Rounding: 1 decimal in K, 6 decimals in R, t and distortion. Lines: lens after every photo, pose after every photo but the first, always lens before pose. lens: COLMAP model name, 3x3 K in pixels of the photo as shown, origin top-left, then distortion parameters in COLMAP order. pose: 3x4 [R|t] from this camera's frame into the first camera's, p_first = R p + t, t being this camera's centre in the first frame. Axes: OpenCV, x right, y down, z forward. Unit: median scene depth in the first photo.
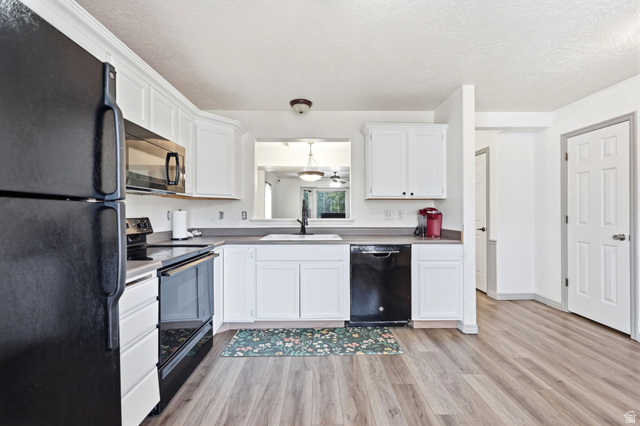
lens RADIAL K [[256.8, 0, 321.5], [0, 256.8, 211.4], [0, 0, 1]] dist [0.000911, 0.000271]
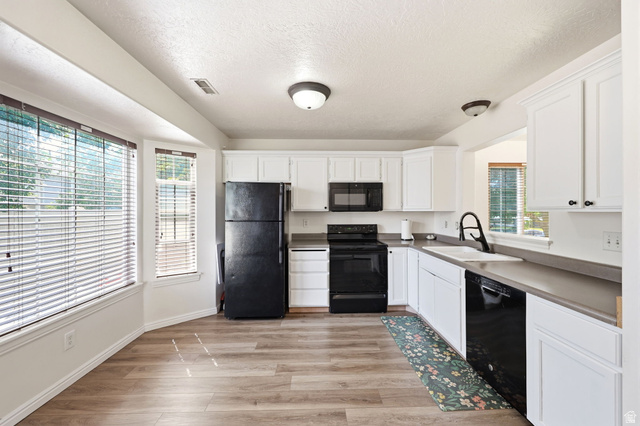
lens RADIAL K [[256.8, 0, 321.5], [0, 256.8, 211.4], [0, 0, 1]] dist [0.000911, 0.000271]
pose [[0.016020, 0.000733, -0.999871, 1.031794], [0.008251, 0.999966, 0.000865, -0.065862], [0.999838, -0.008264, 0.016014, 0.568966]]
